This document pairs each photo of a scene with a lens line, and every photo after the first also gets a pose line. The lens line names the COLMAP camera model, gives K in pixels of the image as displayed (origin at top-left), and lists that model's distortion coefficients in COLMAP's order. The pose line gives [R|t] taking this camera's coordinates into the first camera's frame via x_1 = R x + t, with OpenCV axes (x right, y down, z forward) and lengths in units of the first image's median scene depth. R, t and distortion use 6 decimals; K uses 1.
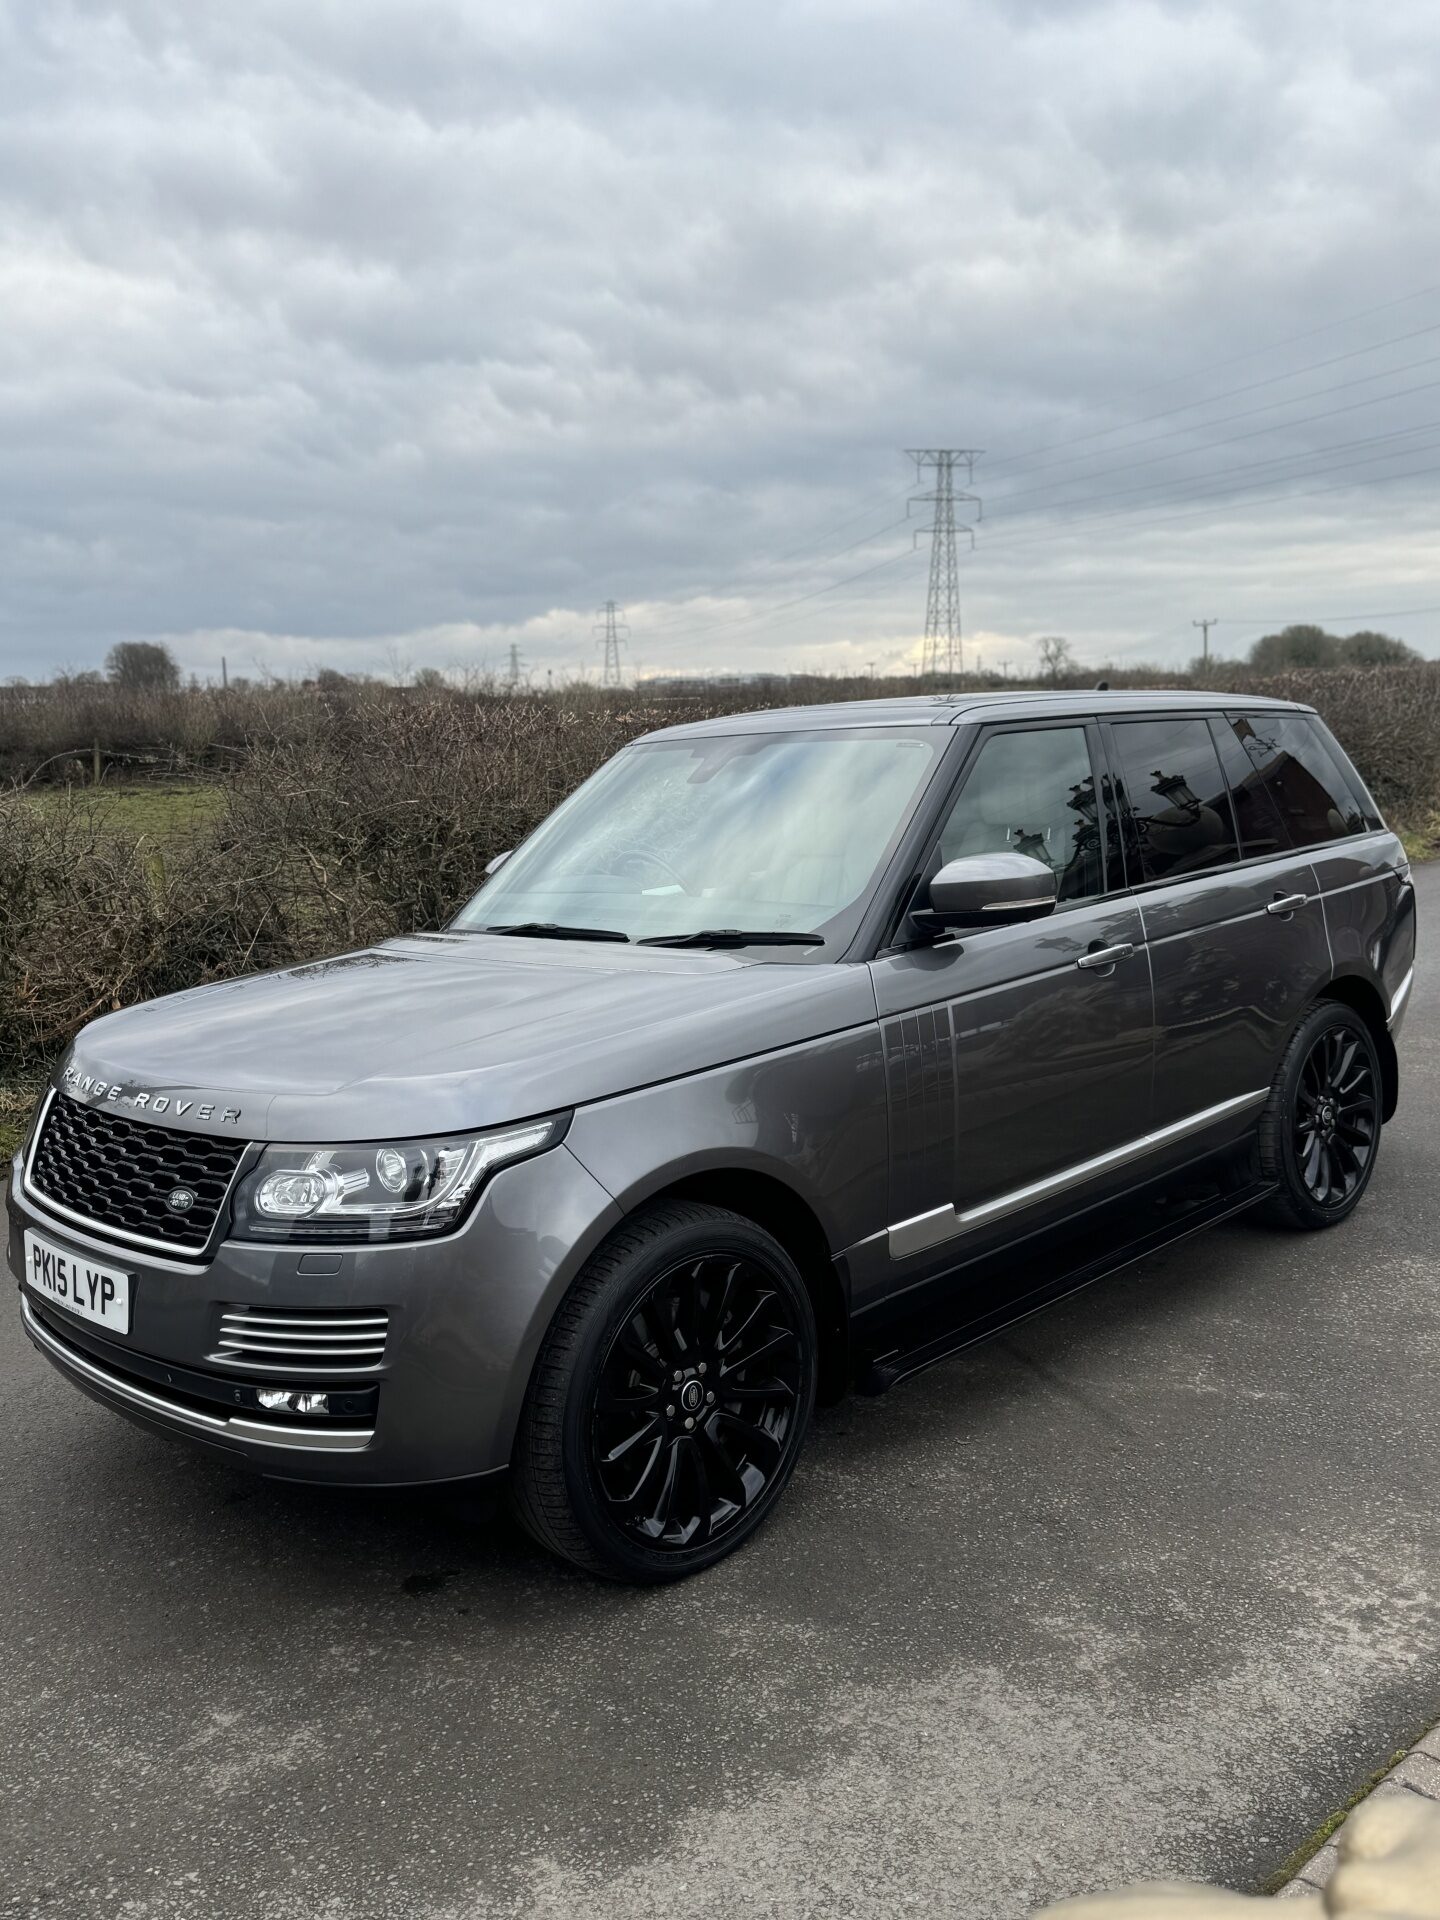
lens RADIAL K [[1599.4, 0, 722.9], [0, 1599.4, 958.5], [0, 0, 1]] dist [0.031382, -0.028360]
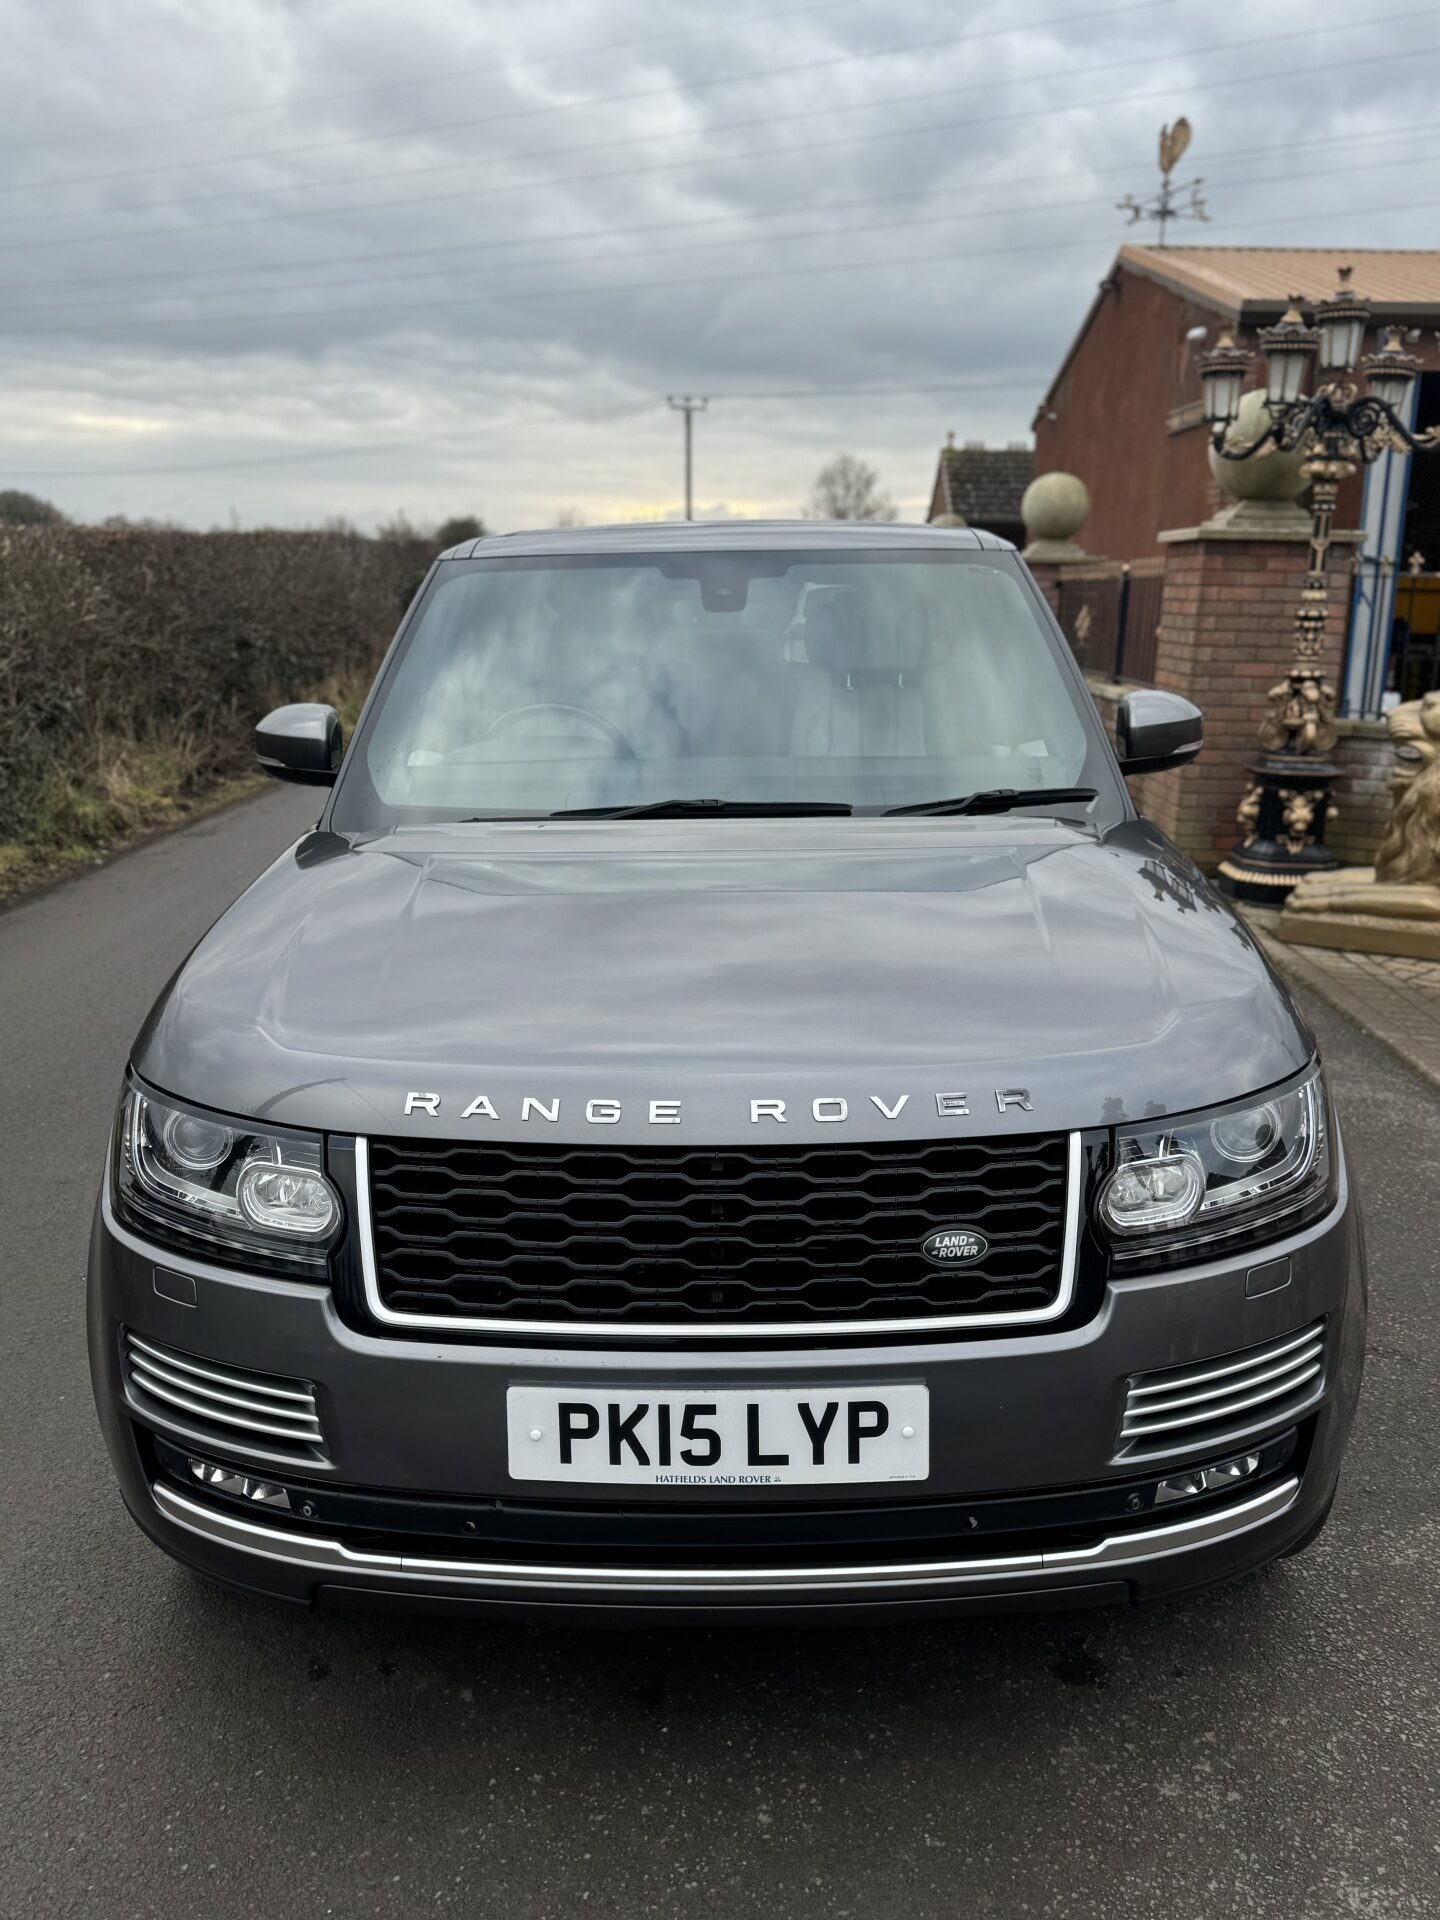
lens RADIAL K [[1599.4, 0, 720.7], [0, 1599.4, 956.6], [0, 0, 1]] dist [0.031382, -0.028360]
pose [[0.712839, -0.117936, 0.691340, -0.815566], [0.061780, 0.992487, 0.105608, -0.034318], [-0.698601, -0.032571, 0.714769, 0.611689]]
